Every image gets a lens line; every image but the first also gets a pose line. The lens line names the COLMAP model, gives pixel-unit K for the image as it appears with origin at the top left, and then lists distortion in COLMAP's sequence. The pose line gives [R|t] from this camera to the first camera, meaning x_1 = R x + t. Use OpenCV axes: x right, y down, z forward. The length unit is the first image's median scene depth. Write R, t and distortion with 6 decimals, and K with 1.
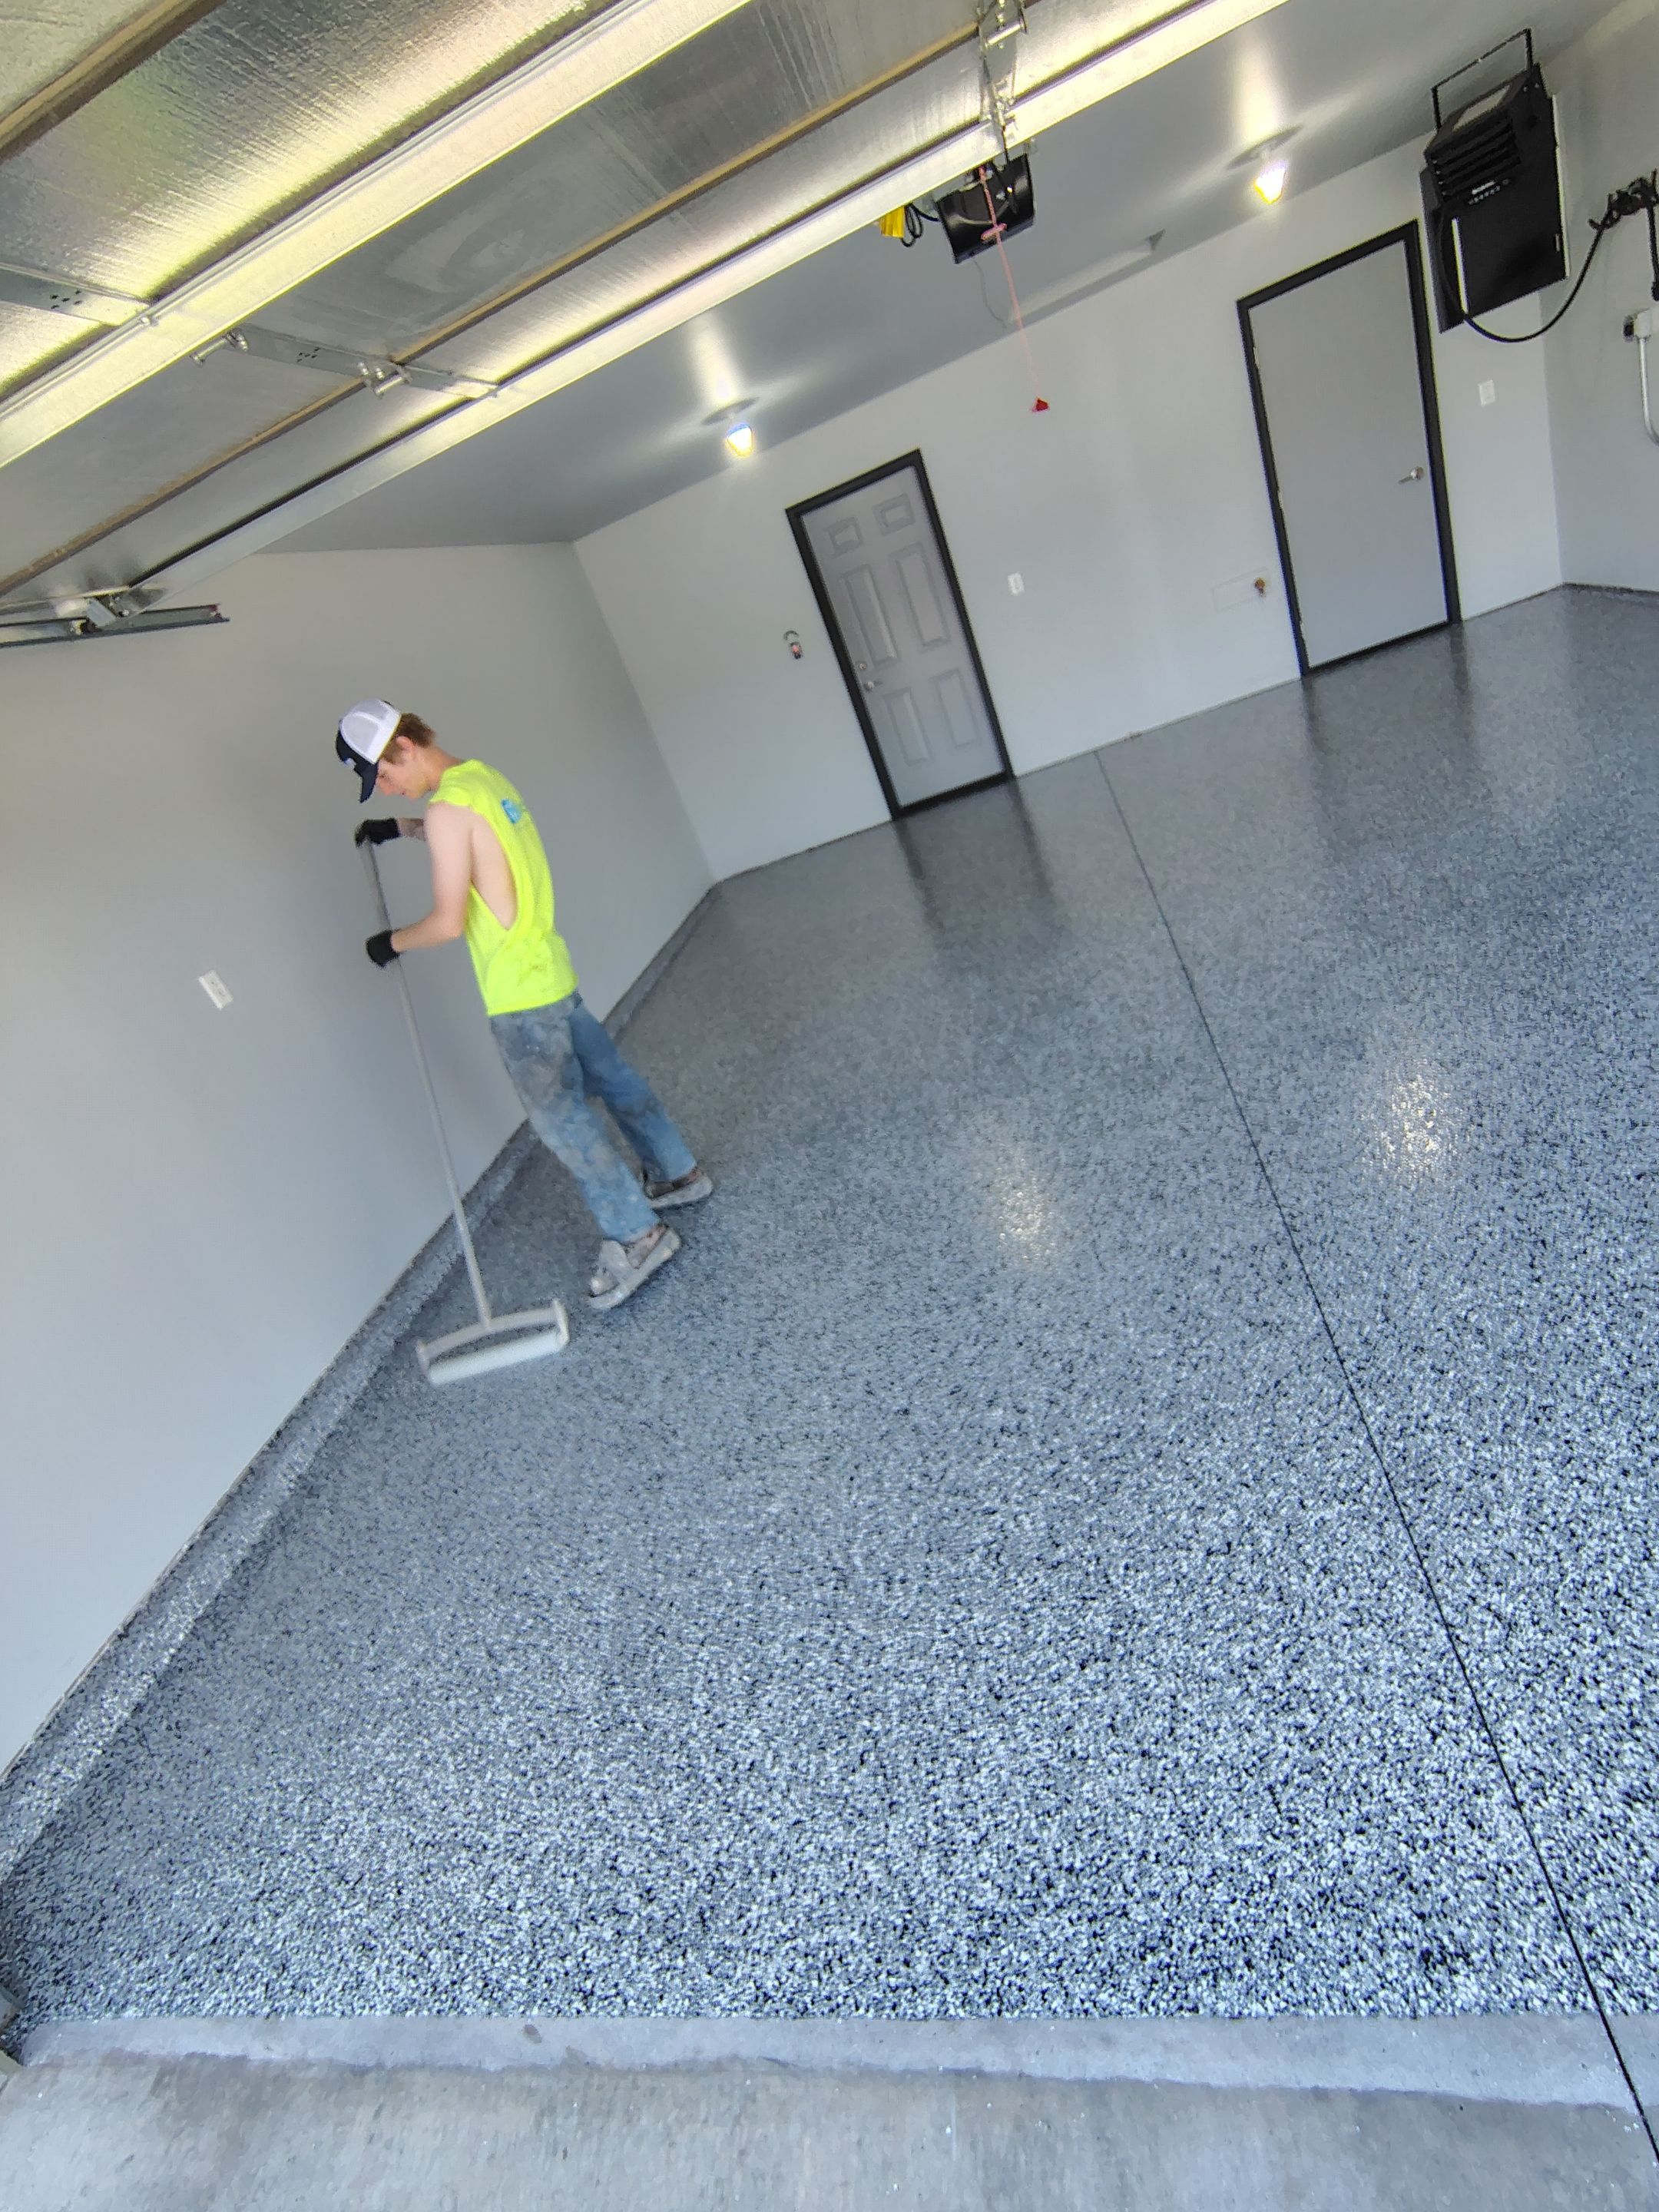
lens RADIAL K [[1046.7, 0, 822.5], [0, 1046.7, 1099.4], [0, 0, 1]] dist [-0.013986, 0.005406]
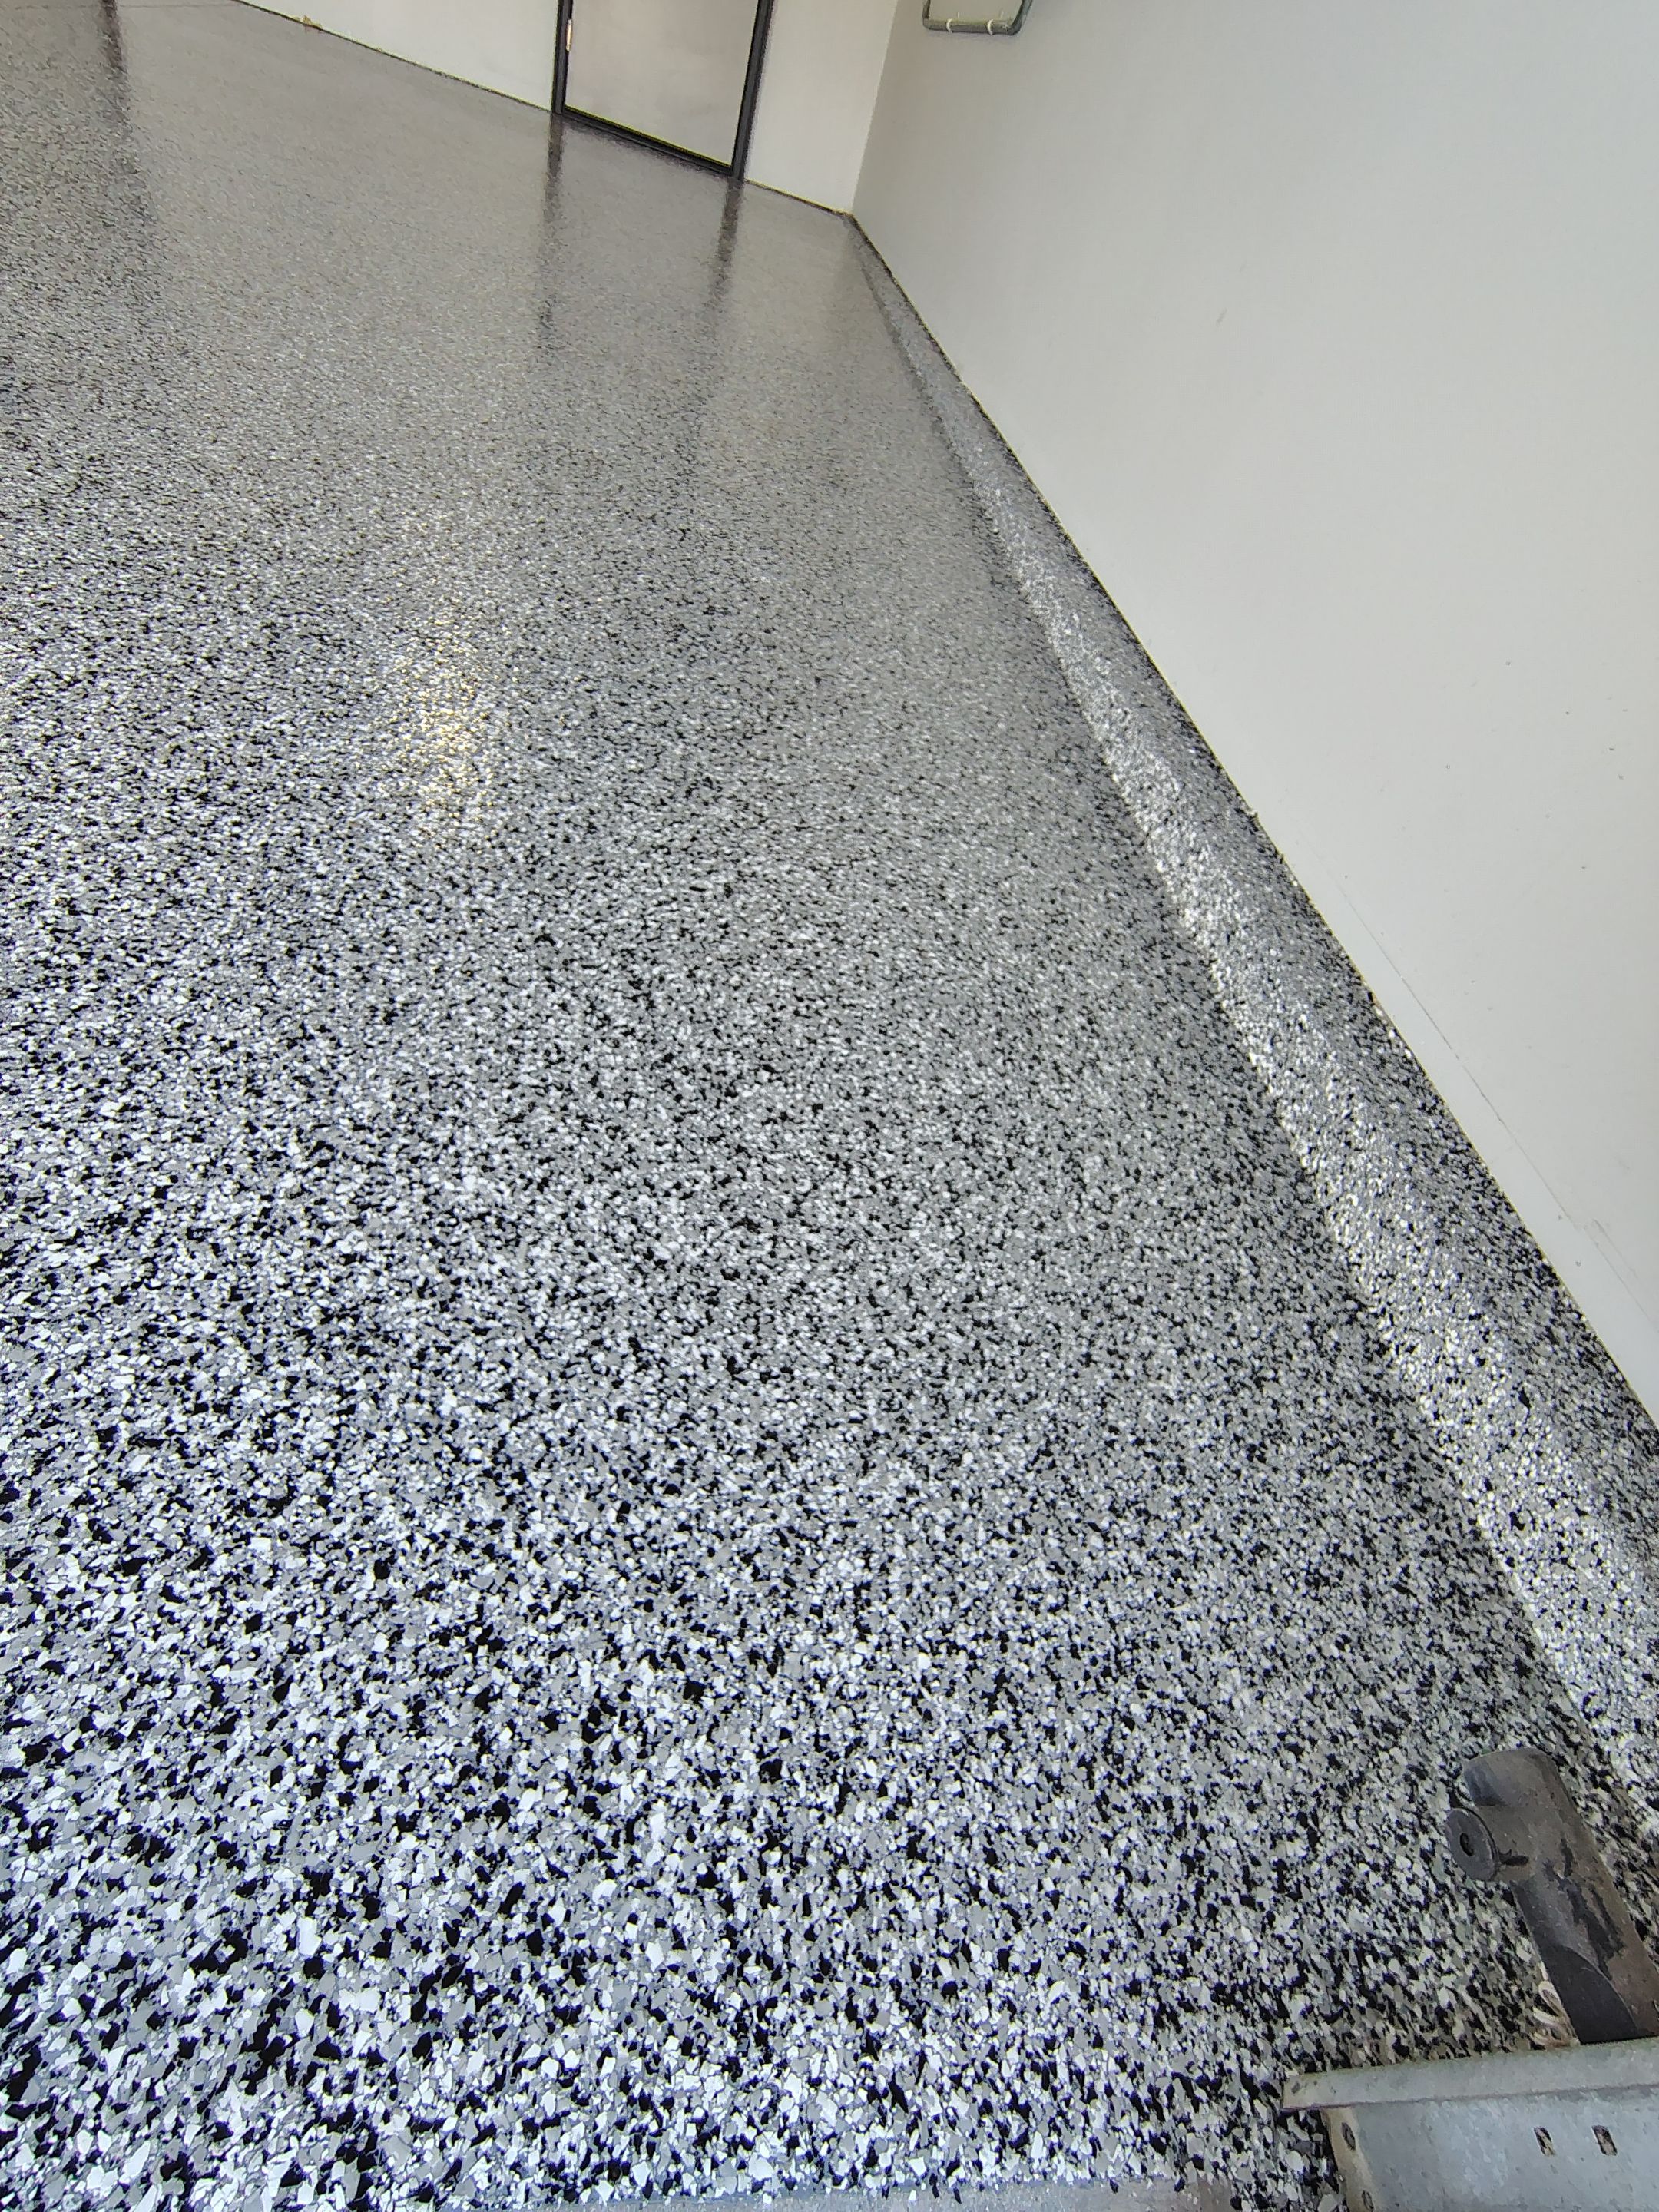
lens RADIAL K [[1027.0, 0, 816.7], [0, 1027.0, 1106.8], [0, 0, 1]] dist [-0.012363, 0.005579]
pose [[0.781804, 0.254552, 0.569198, 1.493013], [-0.432813, 0.878670, 0.201526, -0.029337], [-0.448838, -0.403910, 0.797120, 0.173157]]
